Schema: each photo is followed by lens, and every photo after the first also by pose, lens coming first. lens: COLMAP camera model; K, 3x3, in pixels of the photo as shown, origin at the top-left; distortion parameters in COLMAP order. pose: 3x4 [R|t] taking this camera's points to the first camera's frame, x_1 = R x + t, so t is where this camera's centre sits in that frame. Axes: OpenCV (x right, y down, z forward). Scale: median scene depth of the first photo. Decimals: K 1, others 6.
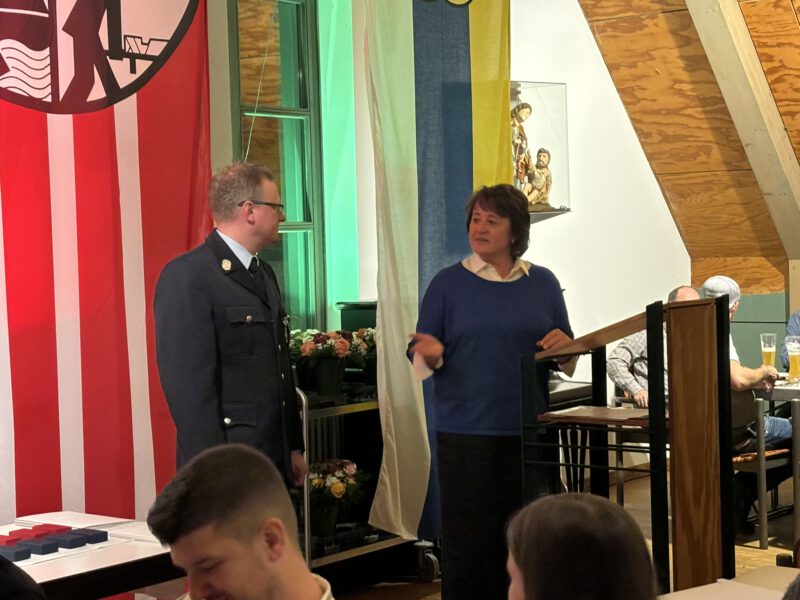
lens RADIAL K [[1608.2, 0, 400.8], [0, 1608.2, 299.0], [0, 0, 1]] dist [0.024517, 0.000000]
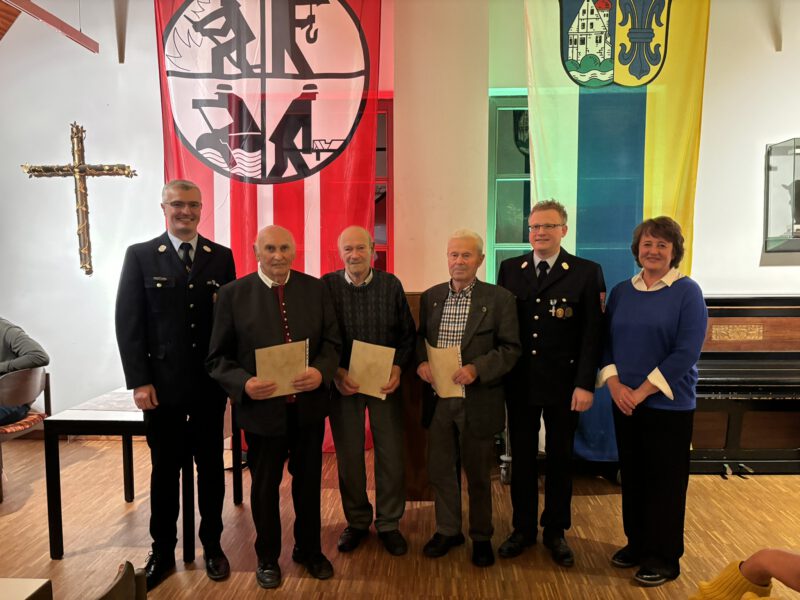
lens RADIAL K [[617.0, 0, 405.0], [0, 617.0, 306.0], [0, 0, 1]] dist [0.048814, -0.039726]
pose [[0.578055, 0.101538, -0.809655, 0.487910], [-0.049399, 0.994762, 0.089484, -0.041465], [0.814501, -0.011731, 0.580044, 0.664717]]
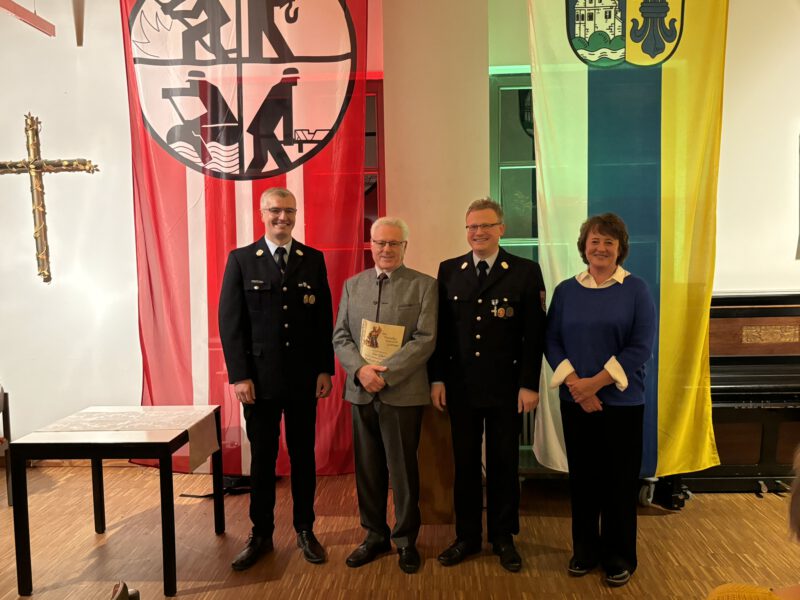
lens RADIAL K [[722.3, 0, 397.0], [0, 722.3, 306.4], [0, 0, 1]] dist [0.025700, 0.006272]
pose [[0.576579, 0.089832, -0.812088, 0.520669], [-0.031166, 0.995632, 0.088008, -0.049387], [0.816447, -0.025434, 0.576860, 0.640865]]
